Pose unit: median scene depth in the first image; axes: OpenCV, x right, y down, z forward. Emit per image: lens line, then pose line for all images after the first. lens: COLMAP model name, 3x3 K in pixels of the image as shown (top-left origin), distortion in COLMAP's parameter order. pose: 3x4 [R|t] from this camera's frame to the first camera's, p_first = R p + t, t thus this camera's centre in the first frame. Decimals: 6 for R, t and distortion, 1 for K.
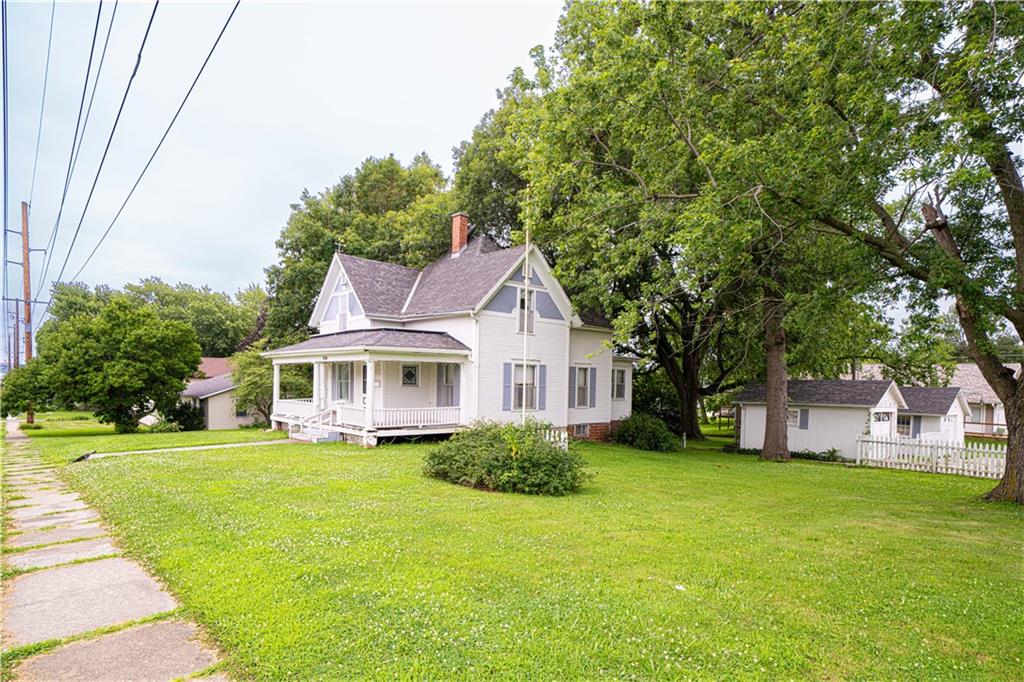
lens RADIAL K [[555.4, 0, 512.0], [0, 555.4, 341.0], [0, 0, 1]] dist [0.052920, 0.000109]
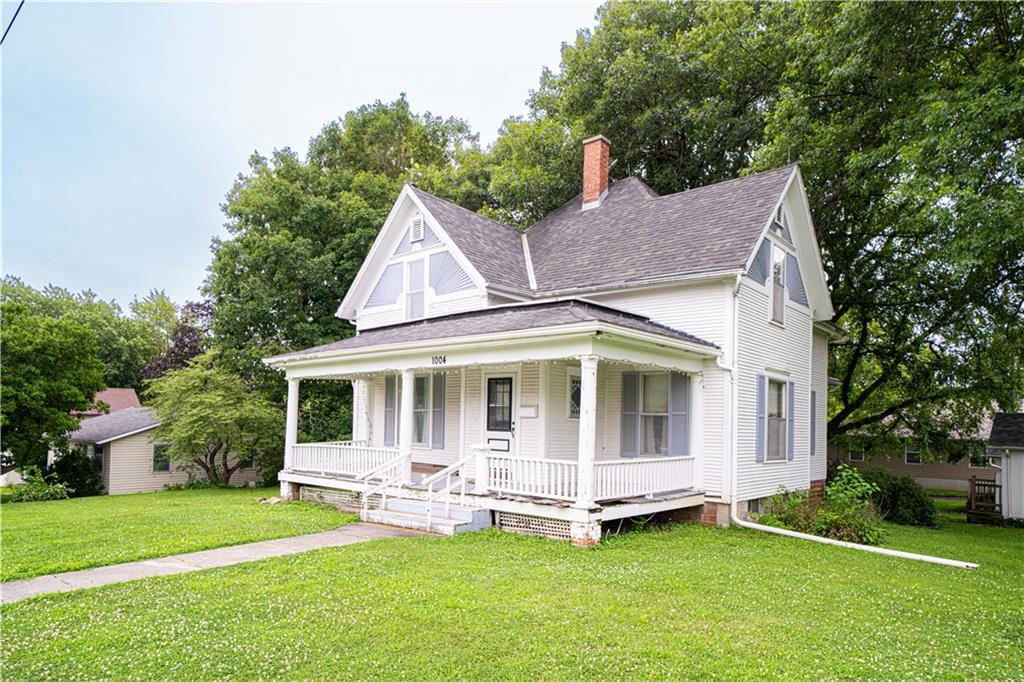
lens RADIAL K [[601.7, 0, 512.7], [0, 601.7, 355.6], [0, 0, 1]] dist [0.041803, -0.000456]
pose [[0.990410, 0.013714, 0.137478, -0.255043], [-0.008220, 0.999148, -0.040449, 0.035812], [-0.137915, 0.038931, 0.989679, 0.334305]]
